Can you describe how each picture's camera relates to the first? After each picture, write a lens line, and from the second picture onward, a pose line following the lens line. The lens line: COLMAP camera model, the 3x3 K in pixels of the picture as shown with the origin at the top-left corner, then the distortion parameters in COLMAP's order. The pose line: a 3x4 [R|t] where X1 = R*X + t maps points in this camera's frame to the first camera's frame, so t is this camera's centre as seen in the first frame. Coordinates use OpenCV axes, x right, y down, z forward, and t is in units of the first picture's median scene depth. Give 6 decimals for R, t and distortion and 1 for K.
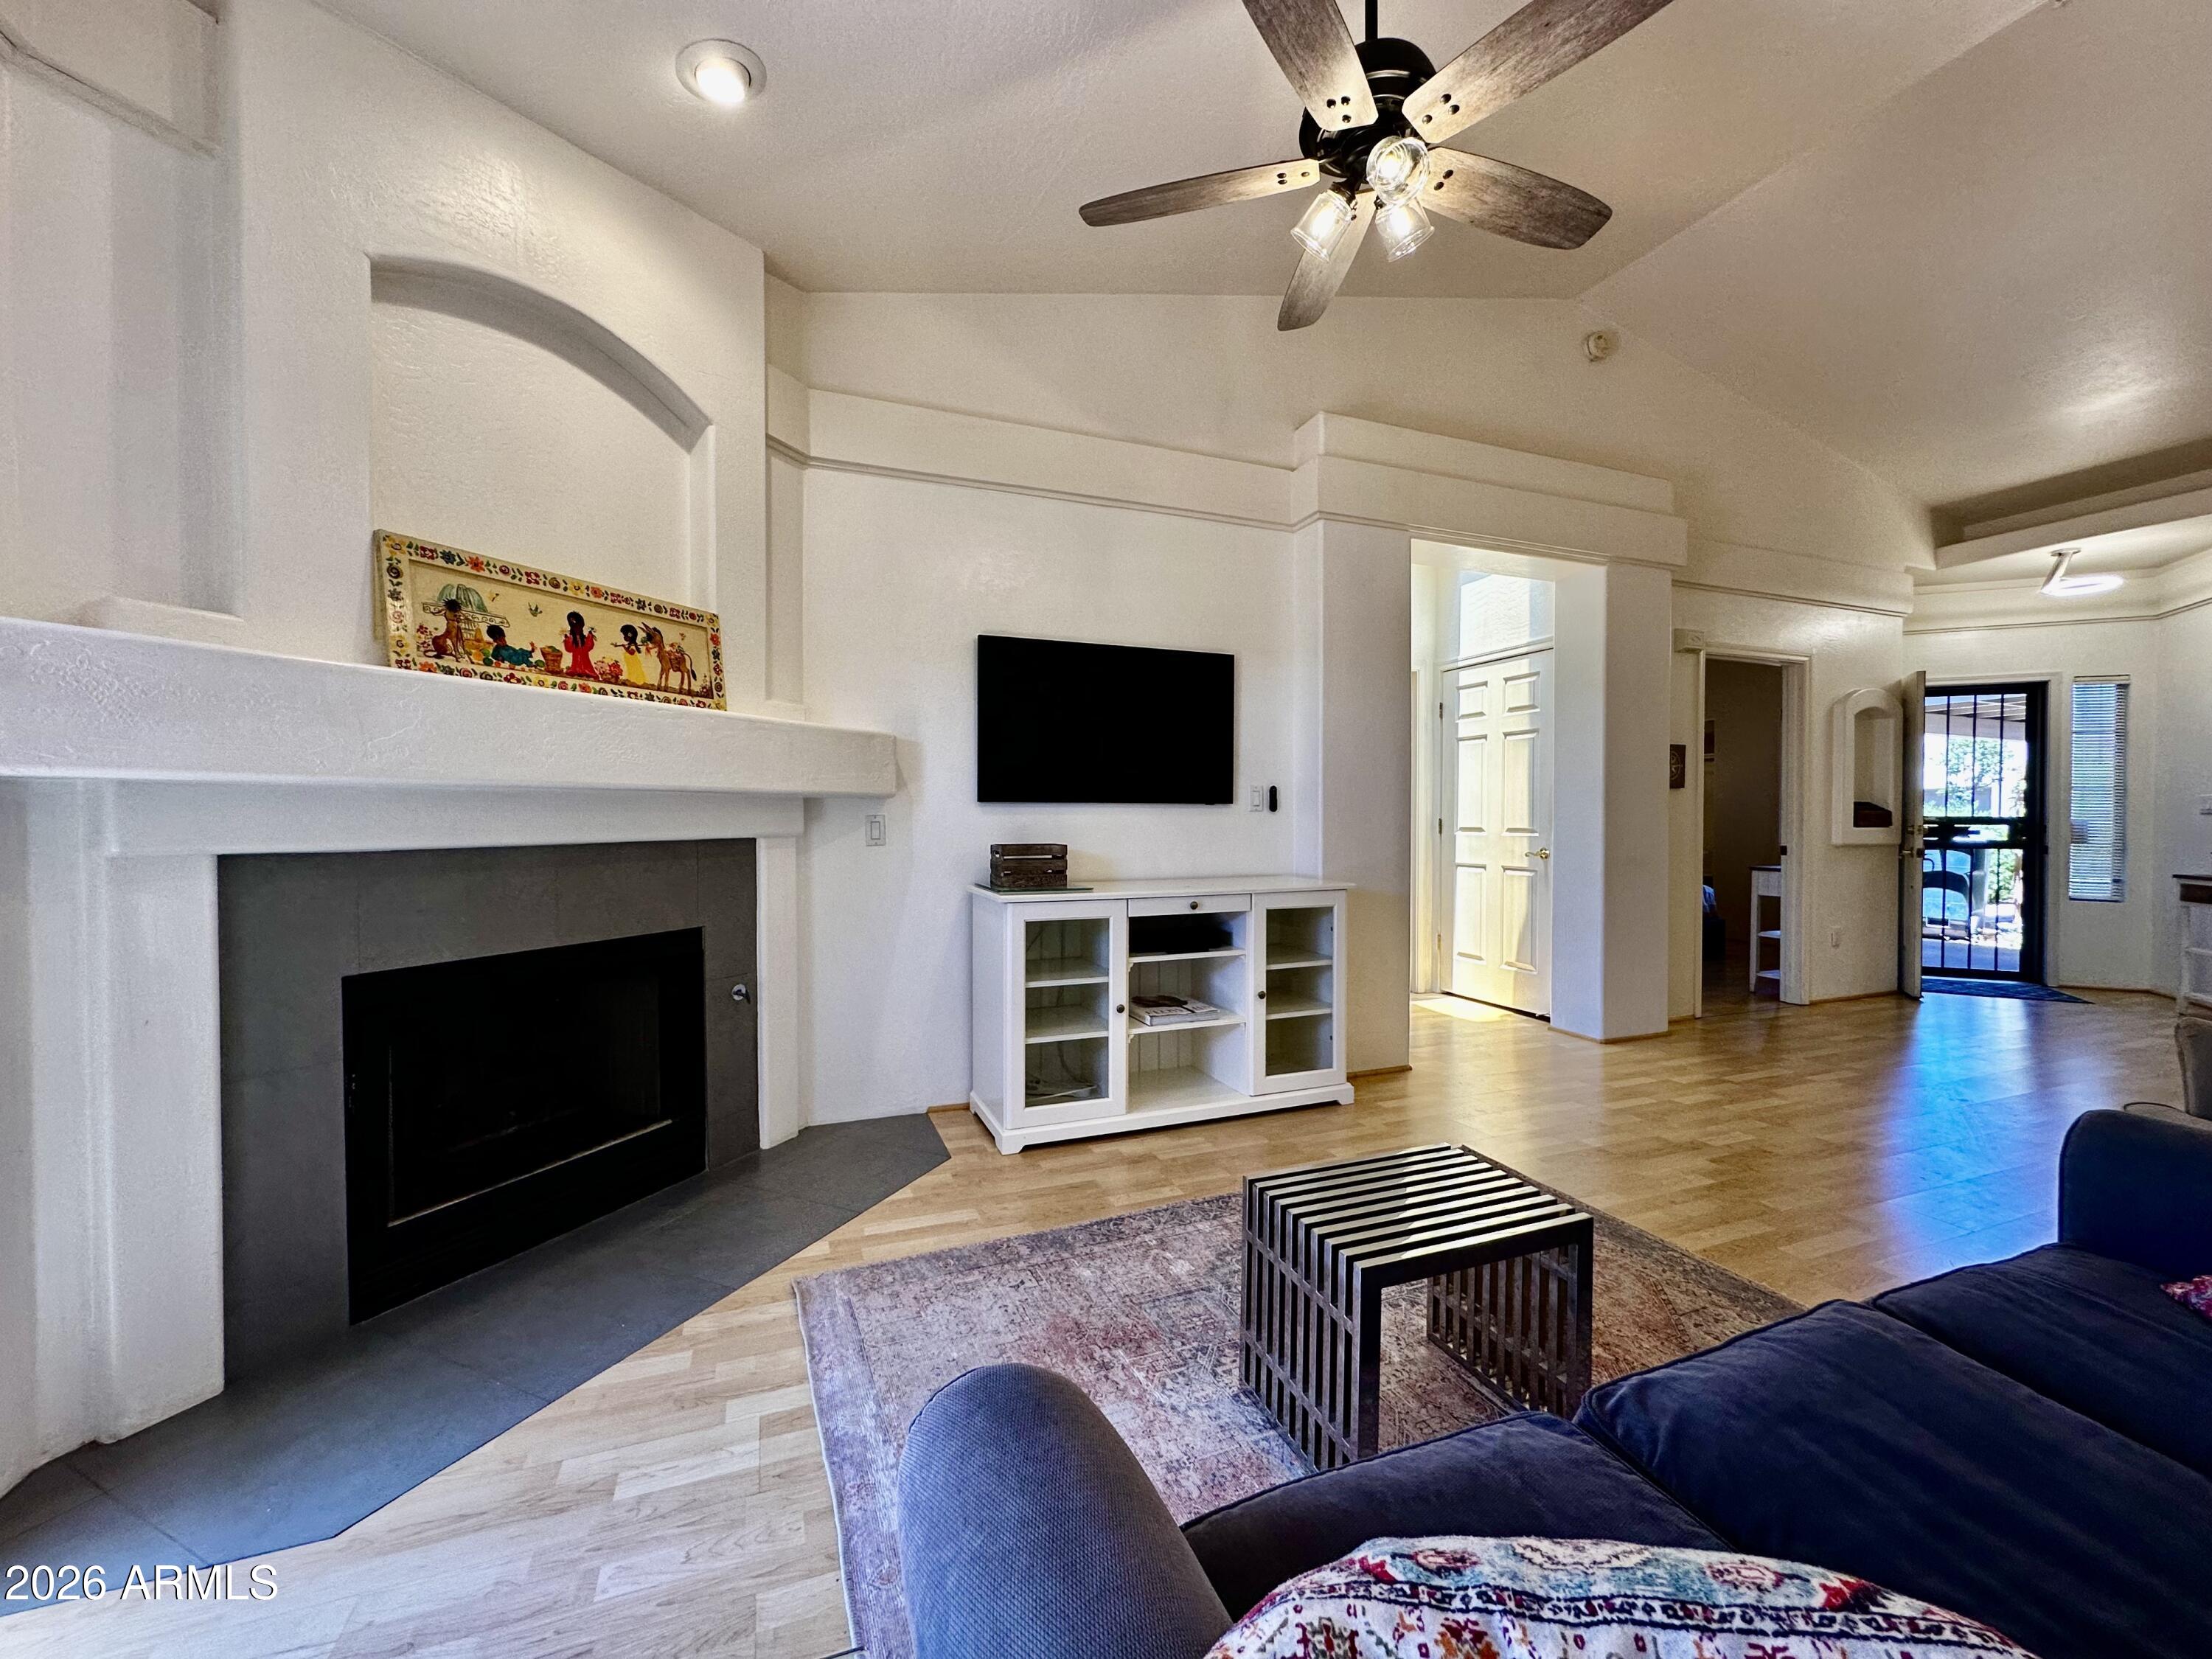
lens RADIAL K [[883.8, 0, 1106.0], [0, 883.8, 829.5], [0, 0, 1]] dist [-0.001569, -0.000087]
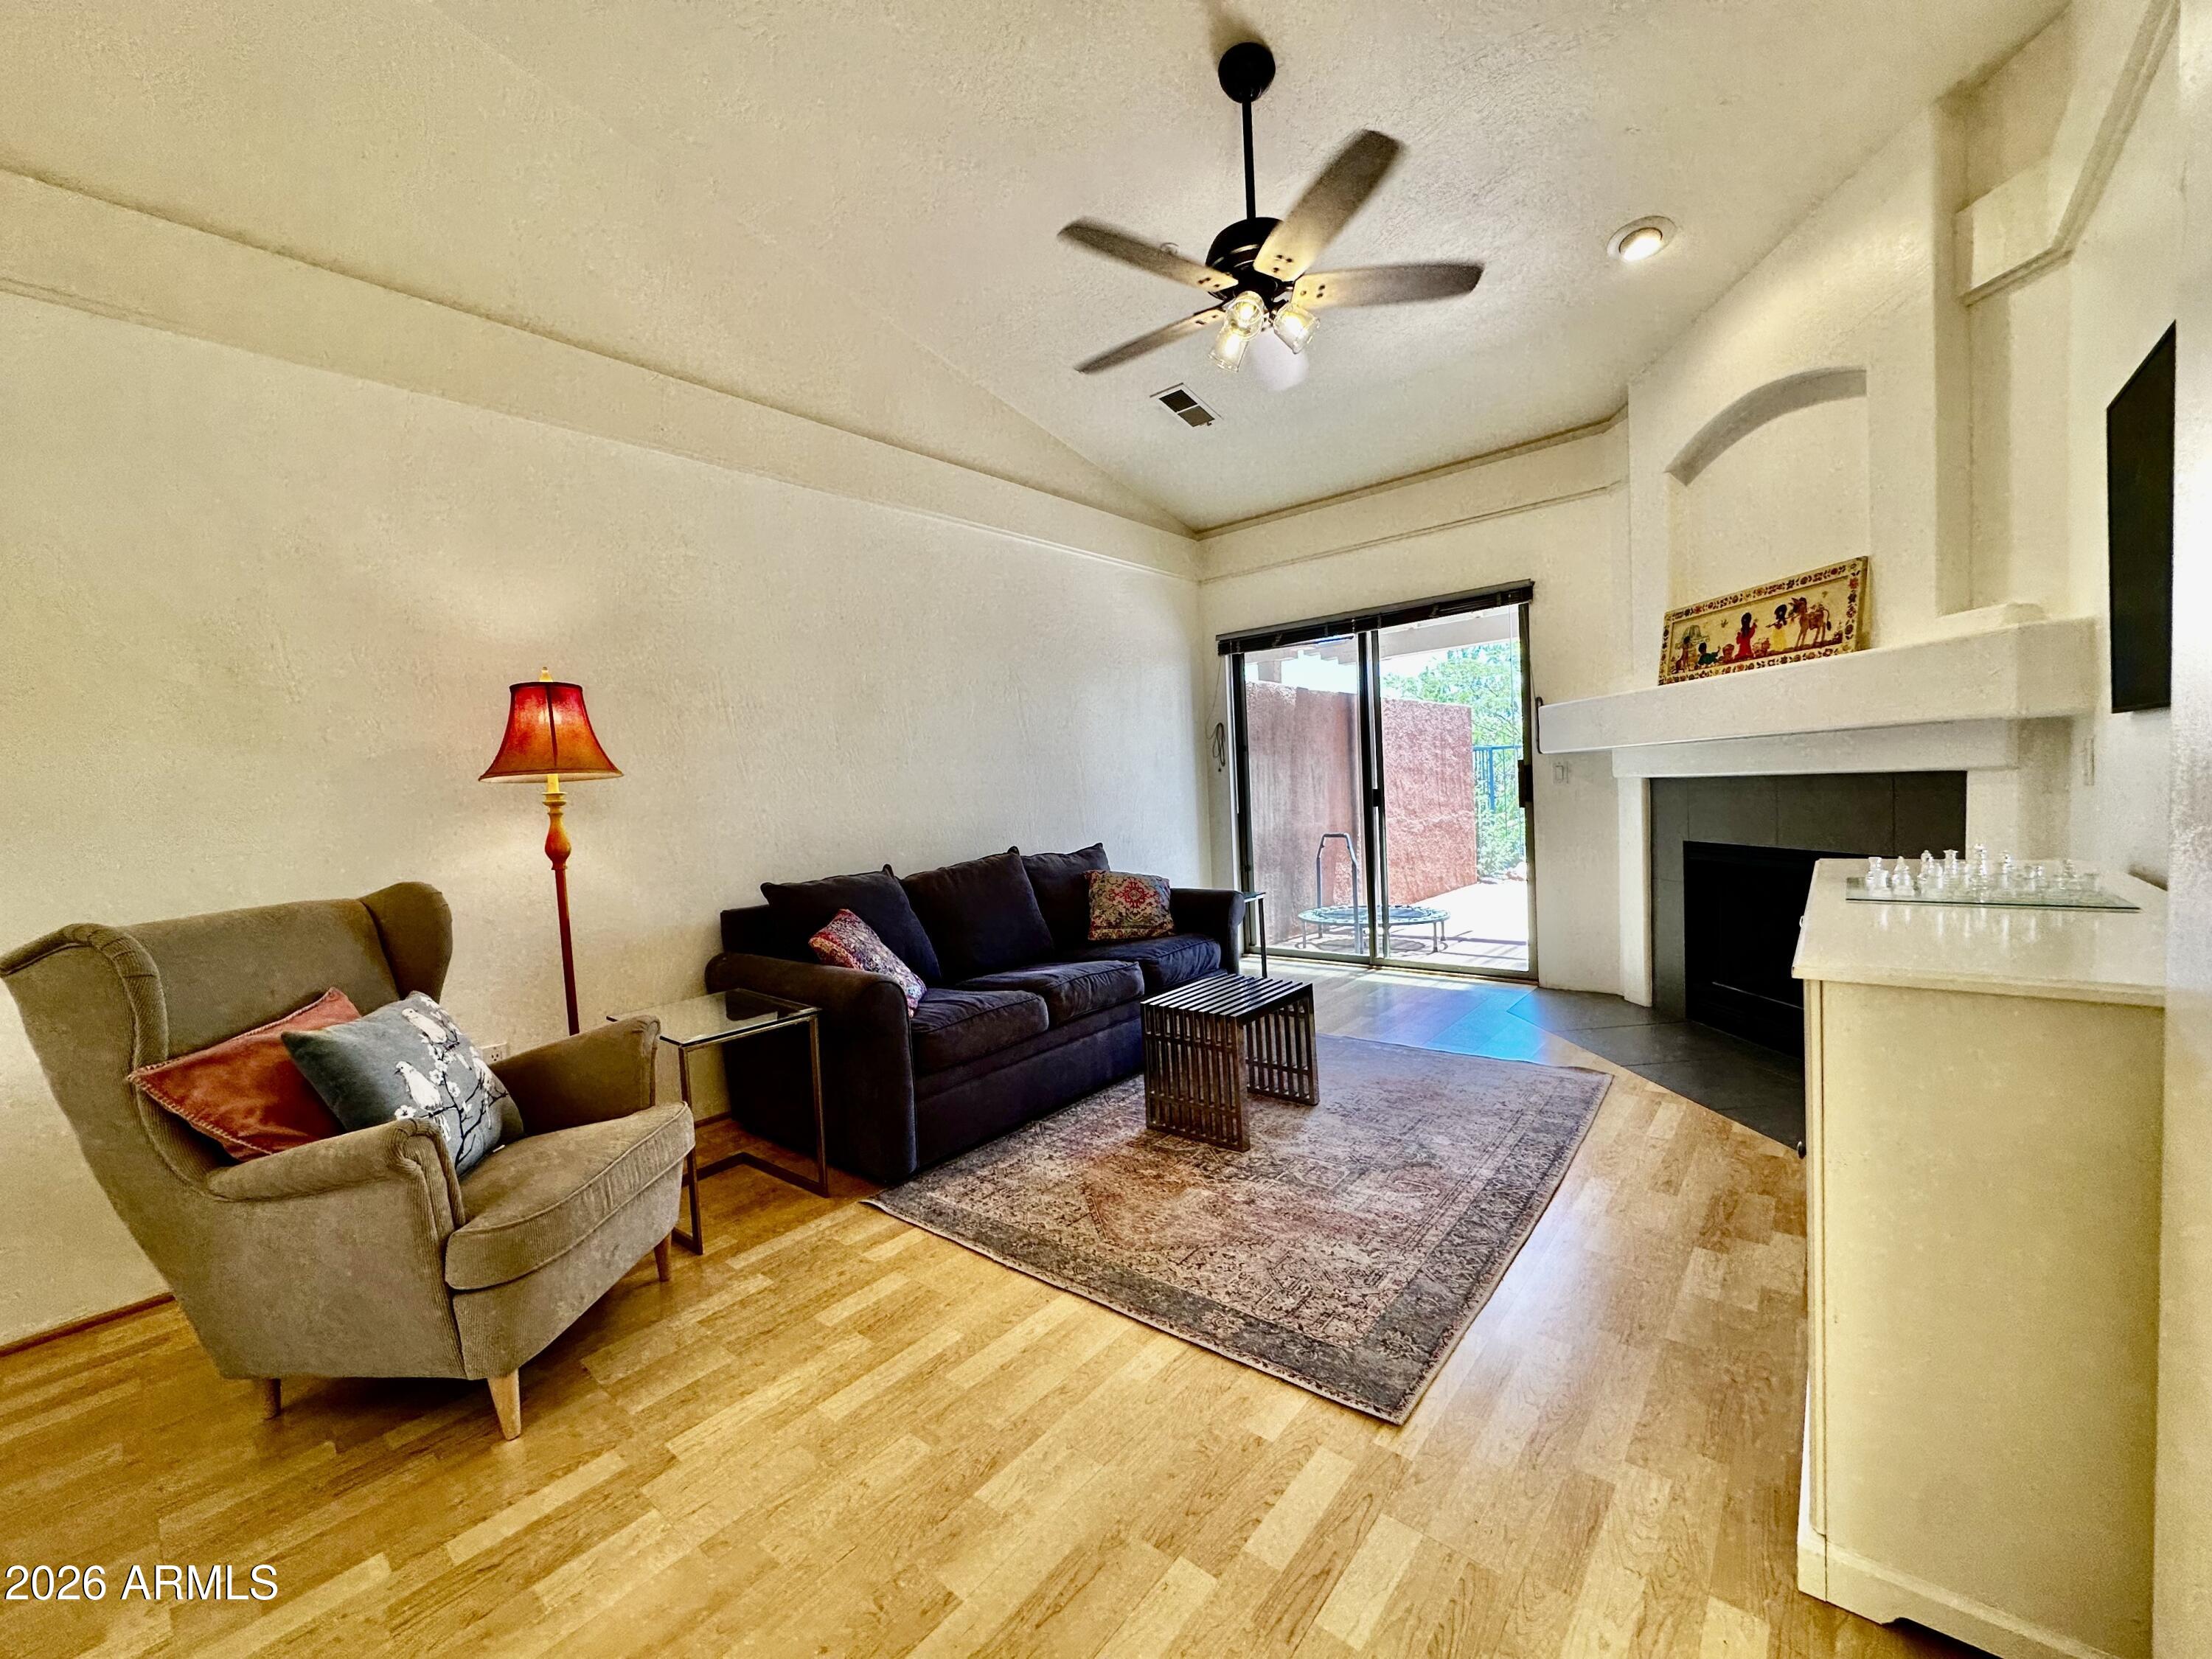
lens RADIAL K [[883.8, 0, 1106.0], [0, 883.8, 829.5], [0, 0, 1]] dist [-0.001569, -0.000087]
pose [[-0.877544, 0.066405, -0.474875, 0.937090], [0.041943, 0.997198, 0.061936, -0.027119], [0.477658, 0.034433, -0.877871, 1.644386]]
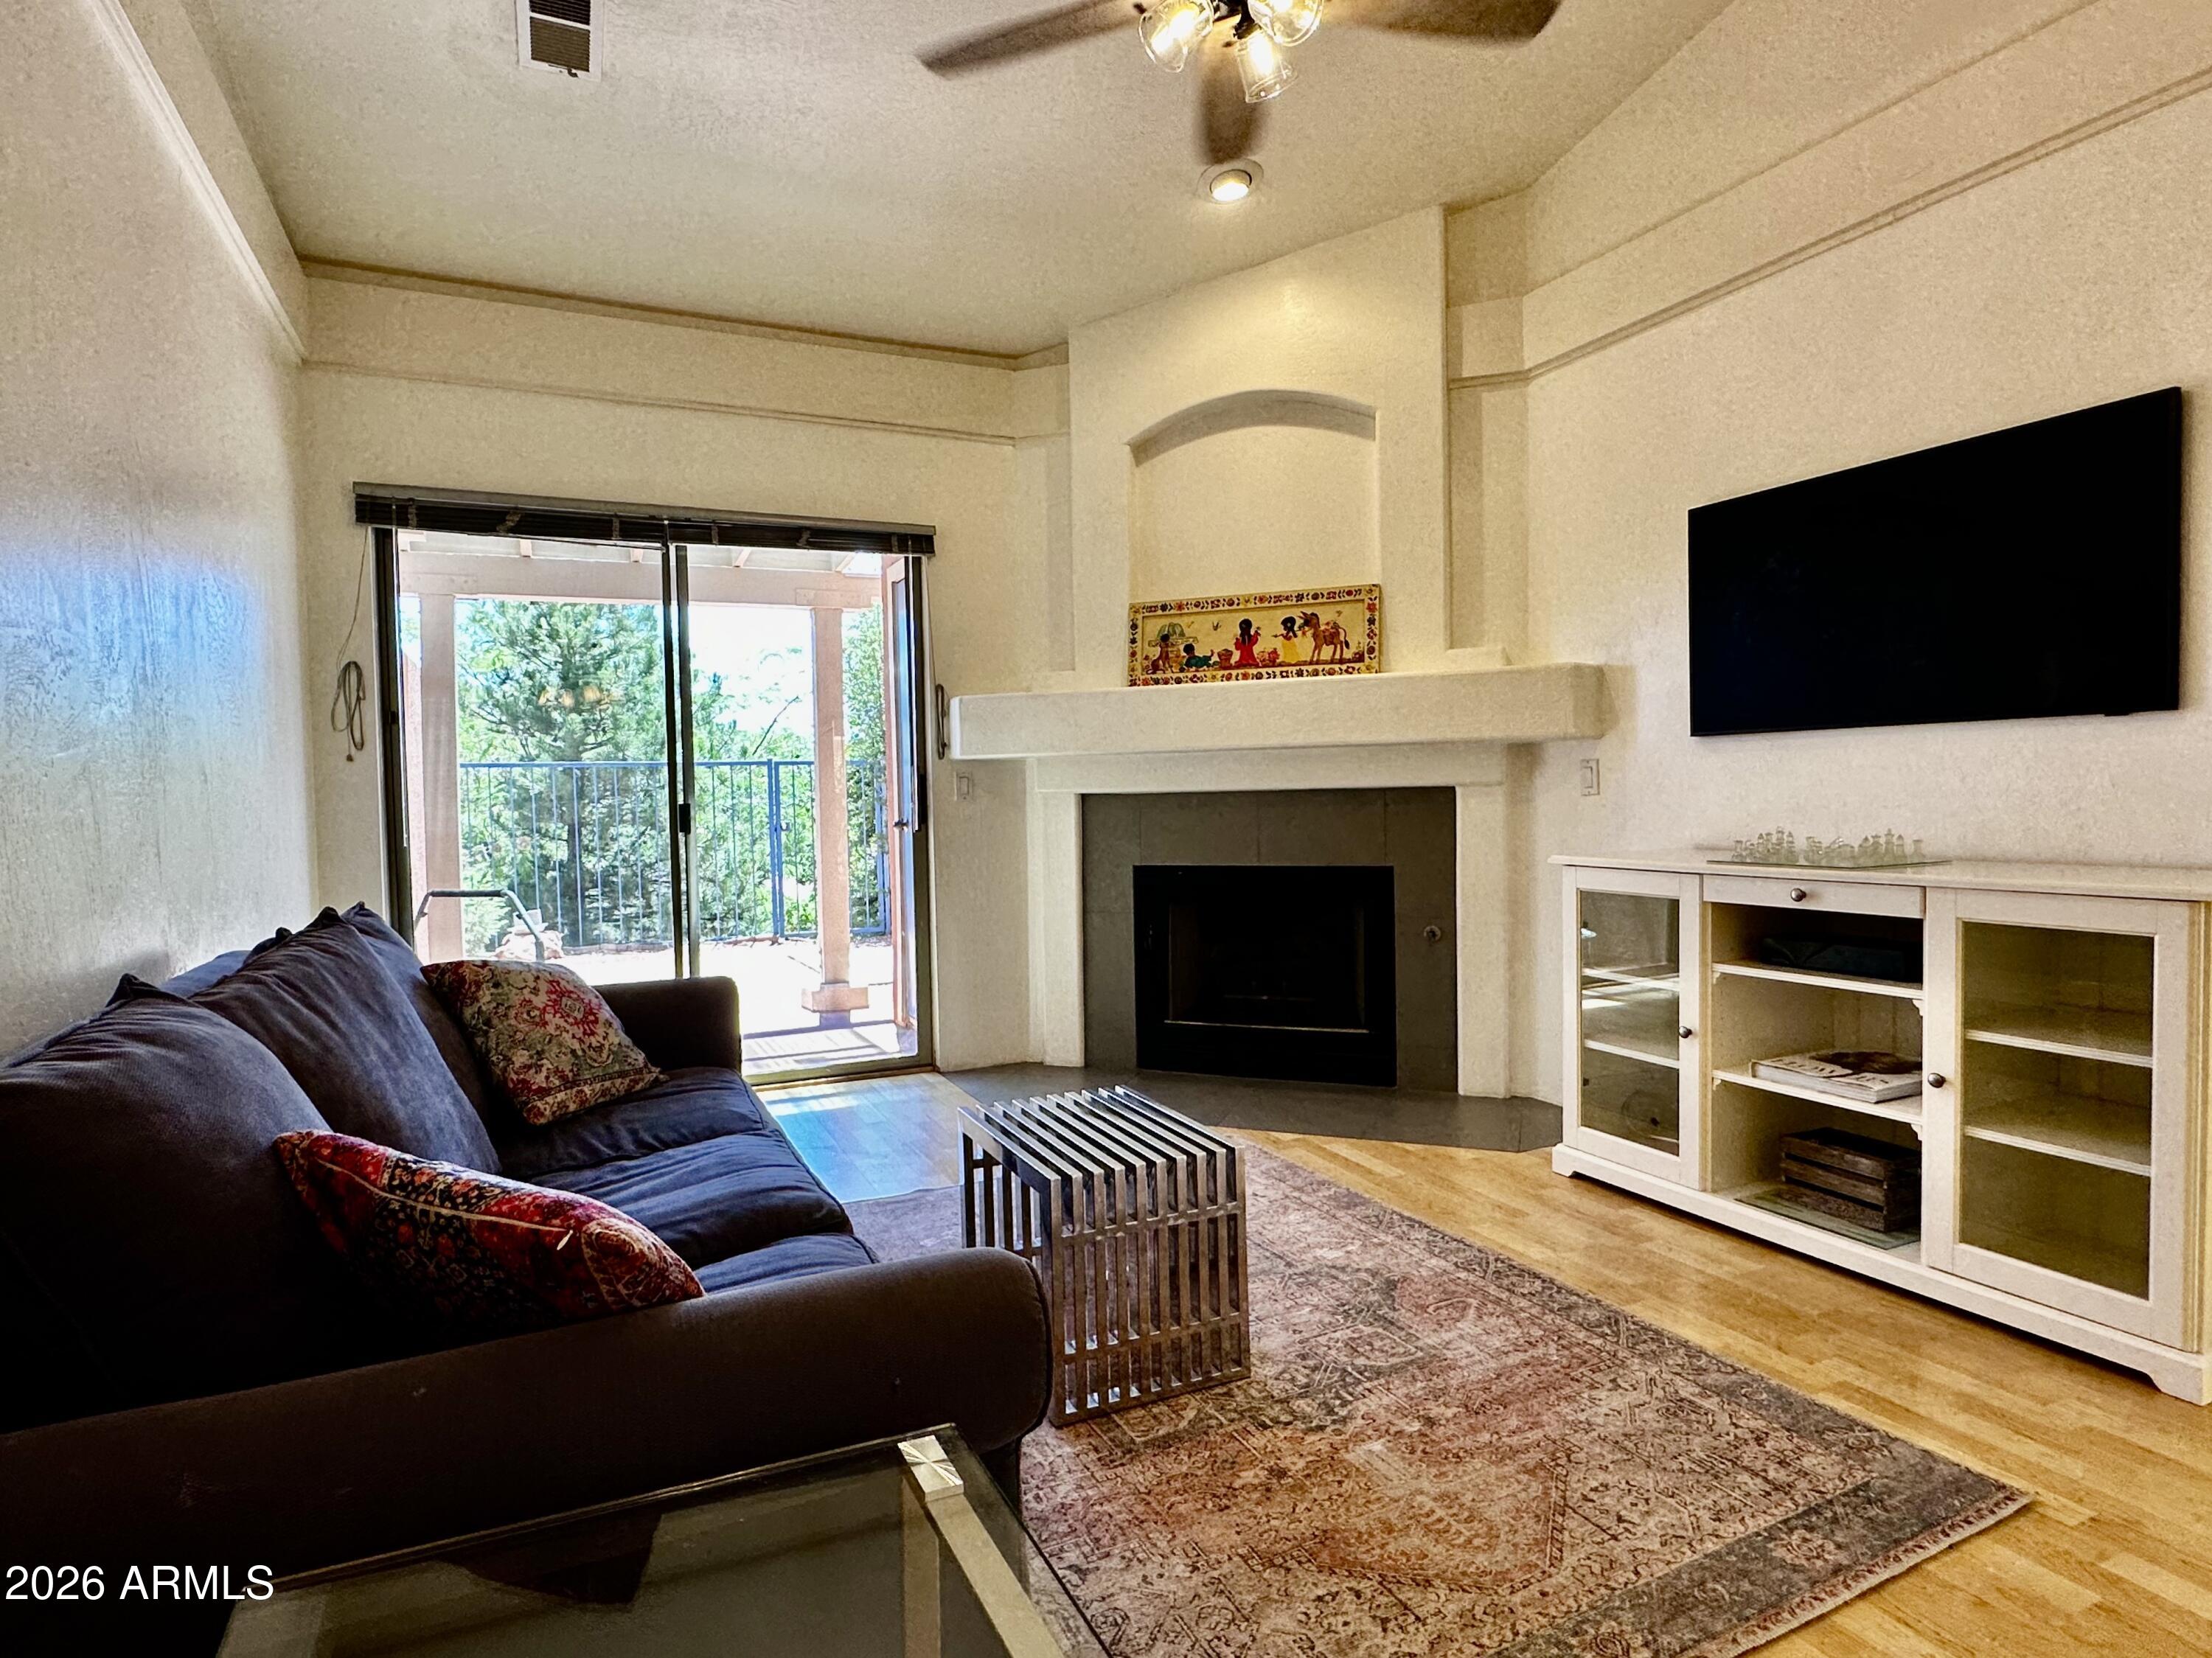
lens RADIAL K [[1200.9, 0, 1117.1], [0, 1200.9, 838.4], [0, 0, 1]] dist [0.010955, 0.000223]
pose [[0.069424, 0.036599, -0.996916, 1.150110], [0.003312, 0.999313, 0.036918, 0.020217], [0.997582, -0.005865, 0.069255, 0.625186]]
